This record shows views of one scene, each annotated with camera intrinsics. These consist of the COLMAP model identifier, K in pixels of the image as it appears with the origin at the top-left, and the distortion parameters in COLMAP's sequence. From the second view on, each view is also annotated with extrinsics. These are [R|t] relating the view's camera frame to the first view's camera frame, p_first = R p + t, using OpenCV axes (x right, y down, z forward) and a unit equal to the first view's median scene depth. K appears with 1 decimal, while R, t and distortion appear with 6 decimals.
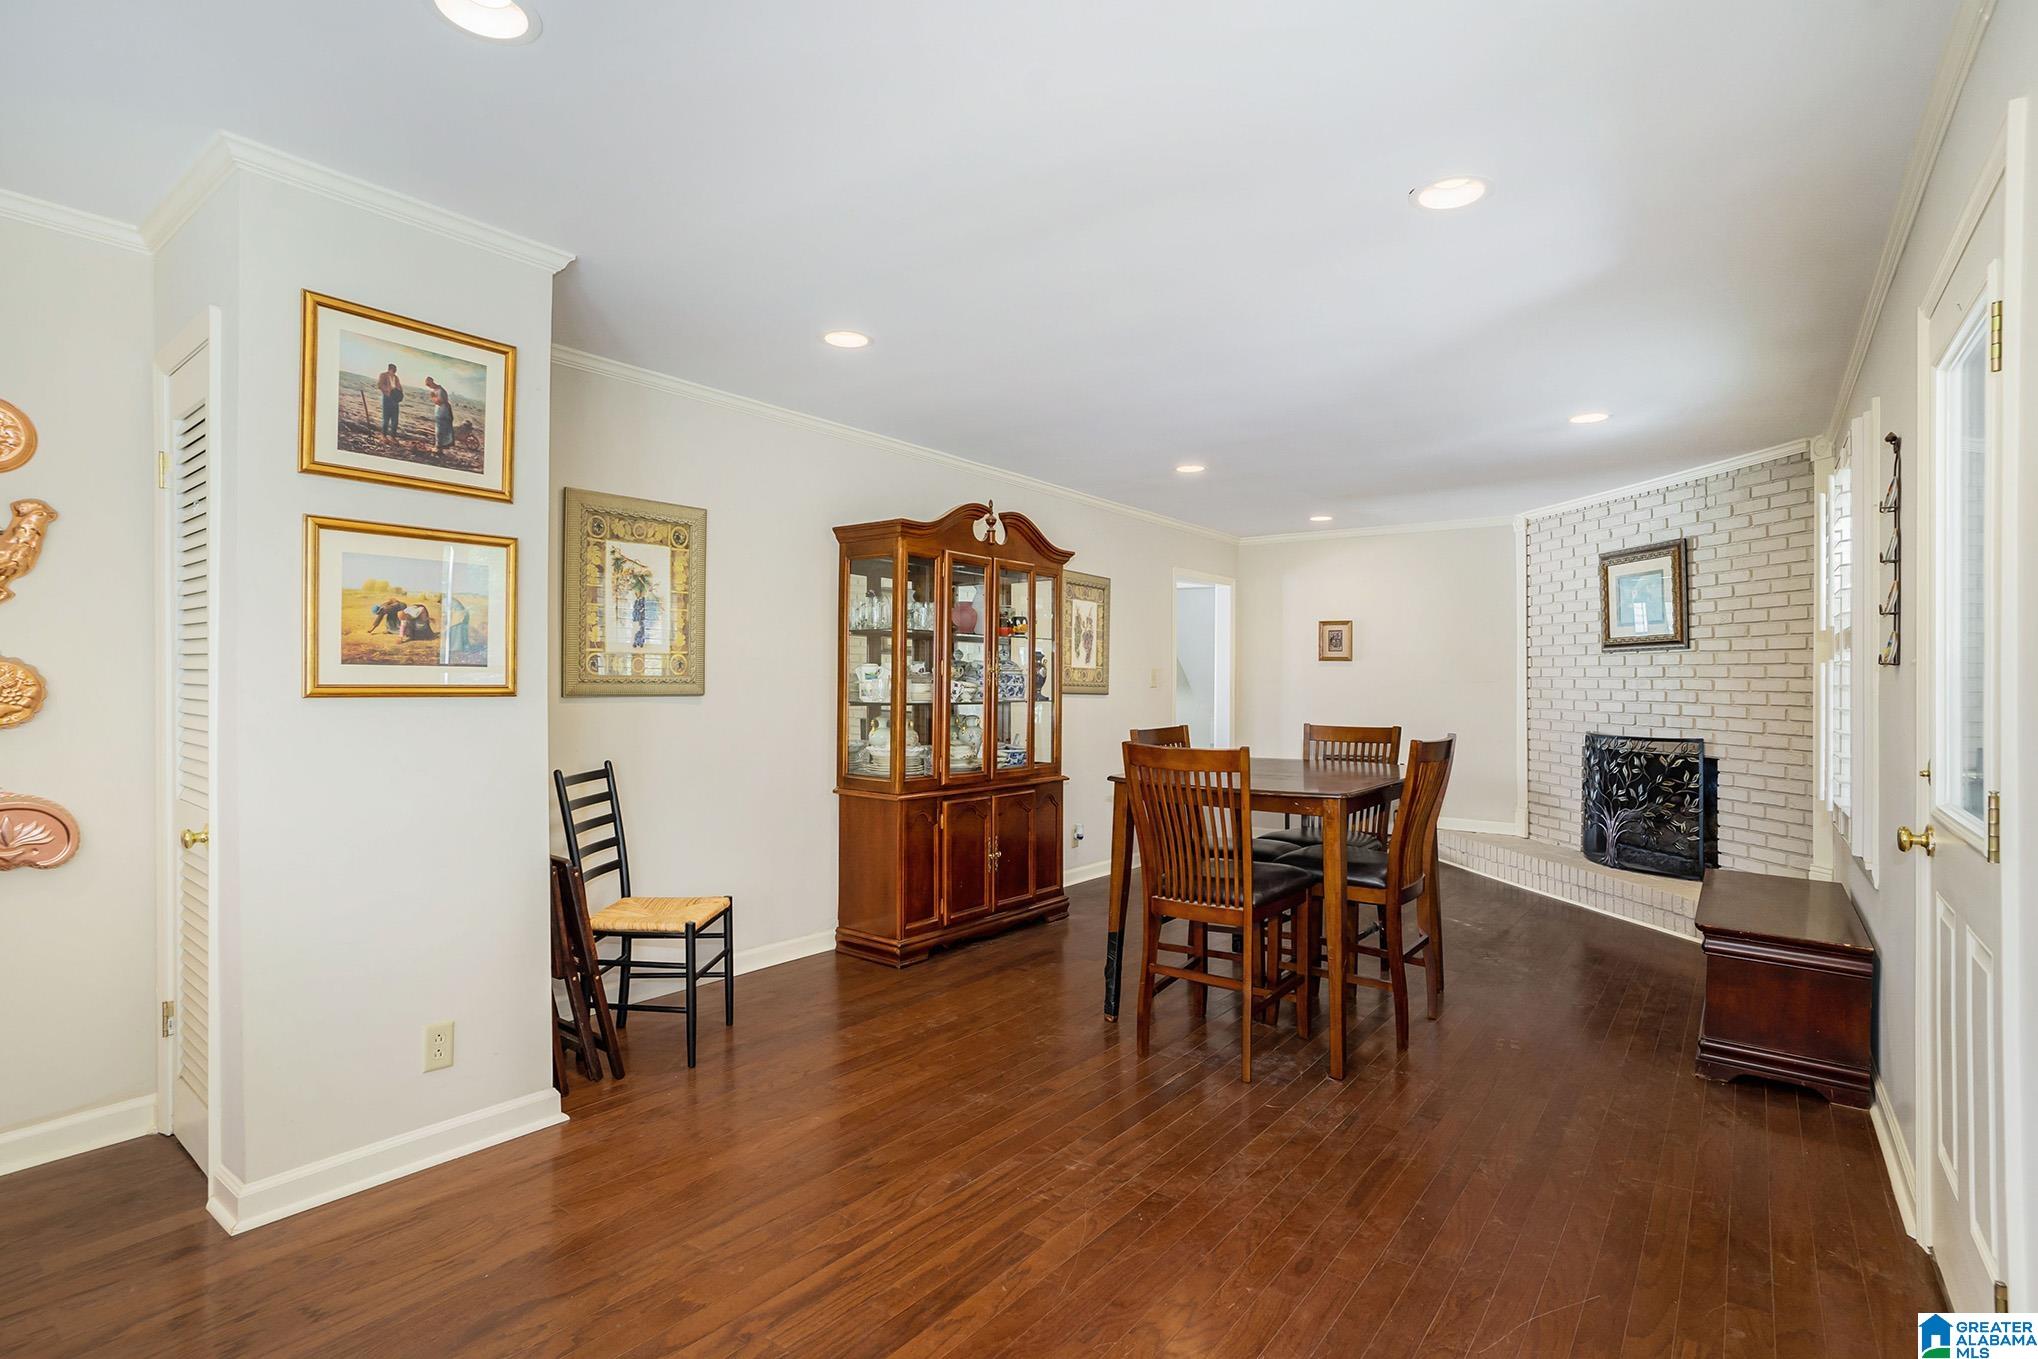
lens RADIAL K [[1015.1, 0, 1019.0], [0, 1015.1, 679.5], [0, 0, 1]] dist [-0.084383, 0.047711]
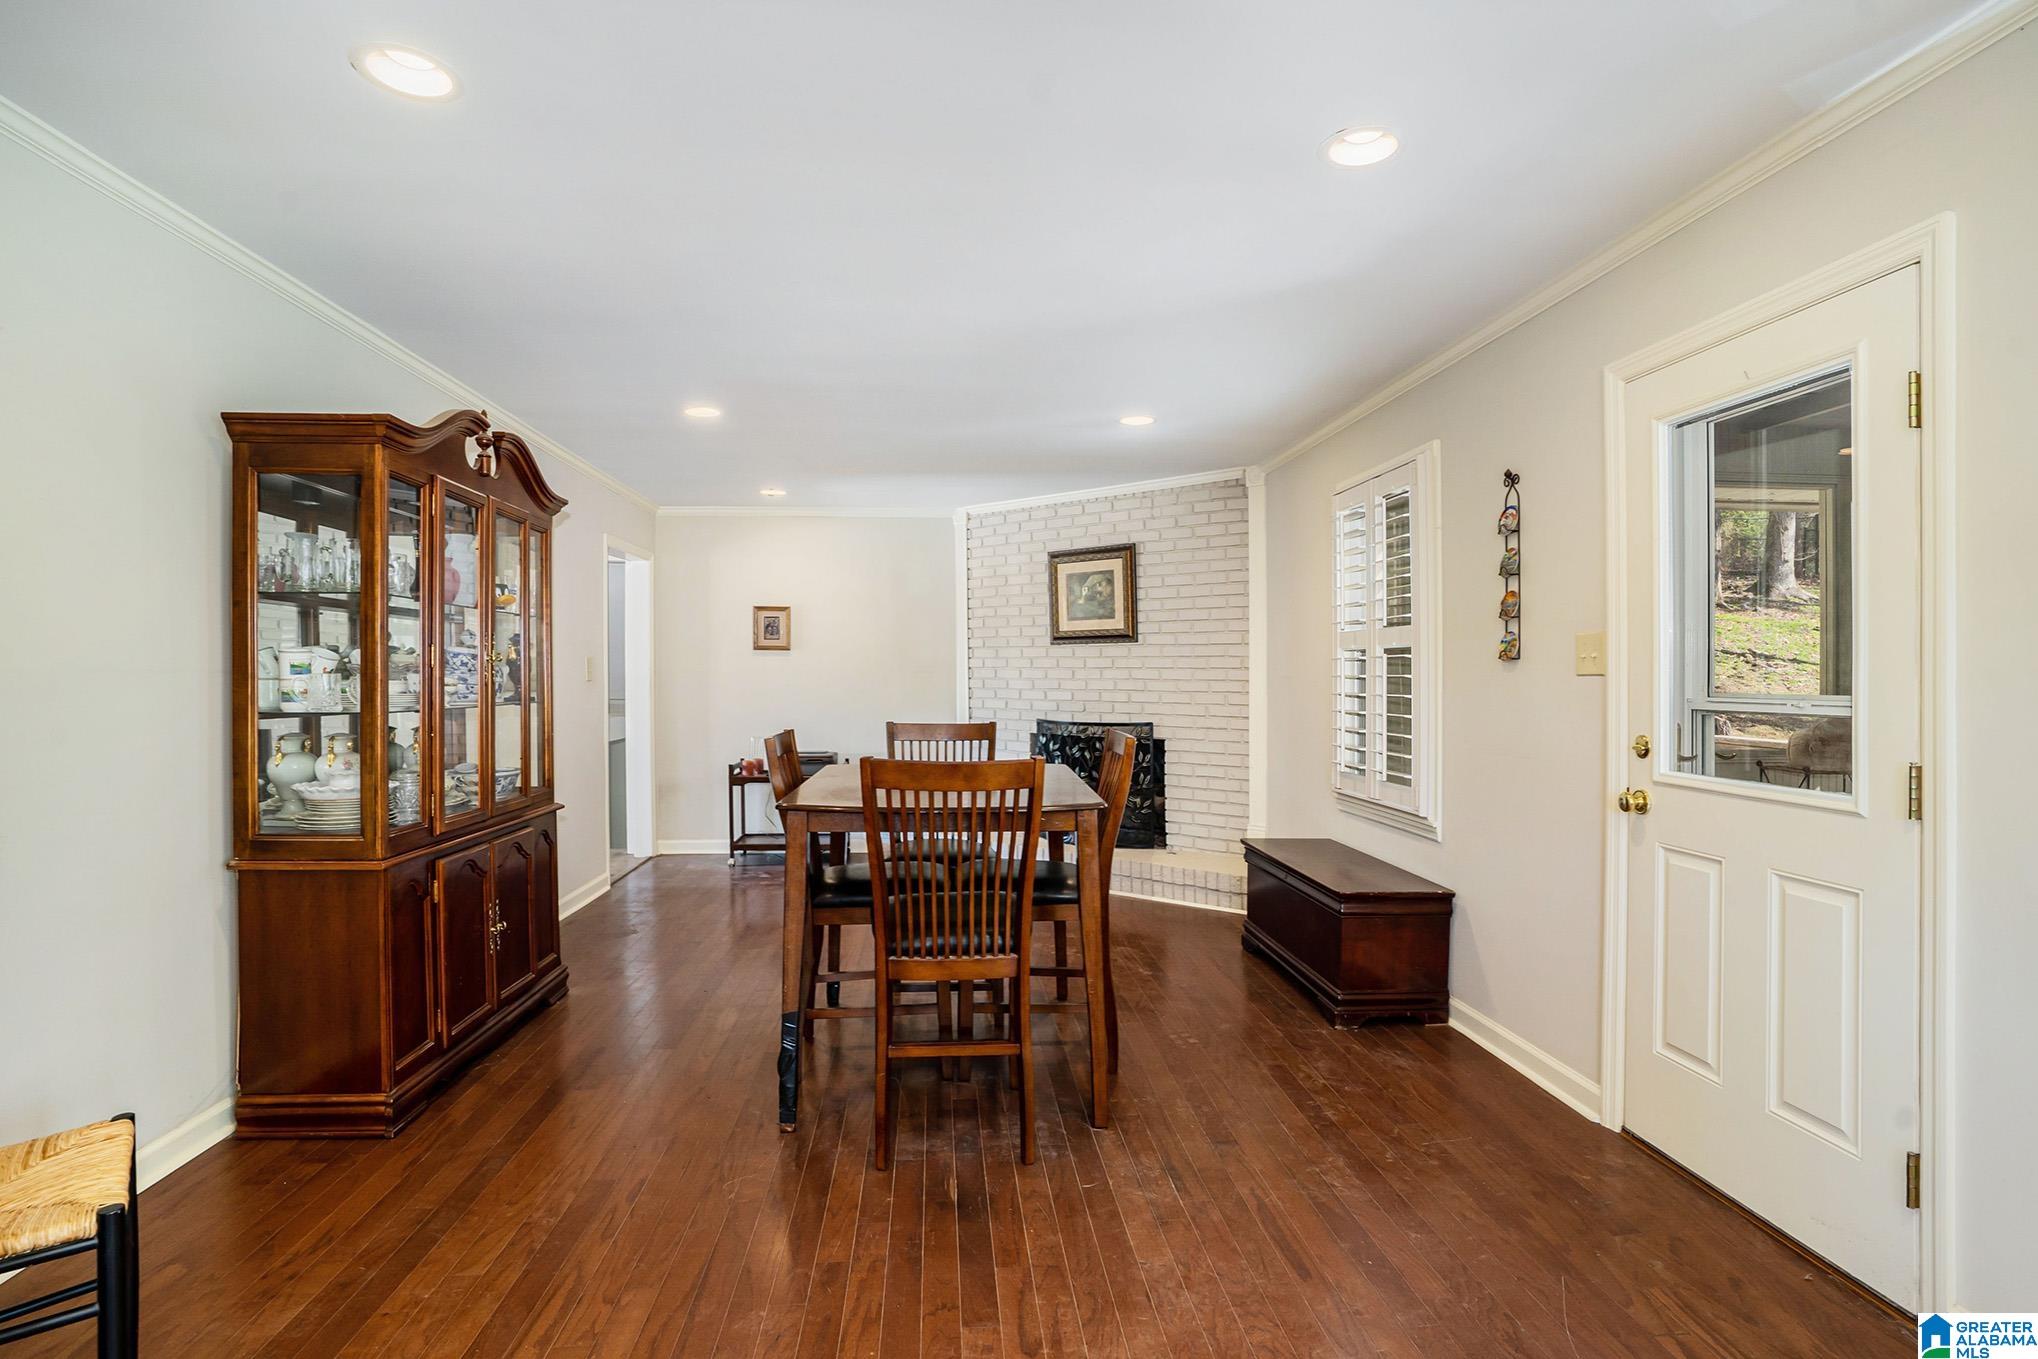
lens RADIAL K [[1015.1, 0, 1019.0], [0, 1015.1, 679.5], [0, 0, 1]] dist [-0.084383, 0.047711]
pose [[0.741084, -0.009038, 0.671351, -0.208776], [0.002054, 0.999935, 0.011194, -0.002325], [-0.671409, -0.006916, 0.741055, 0.257750]]
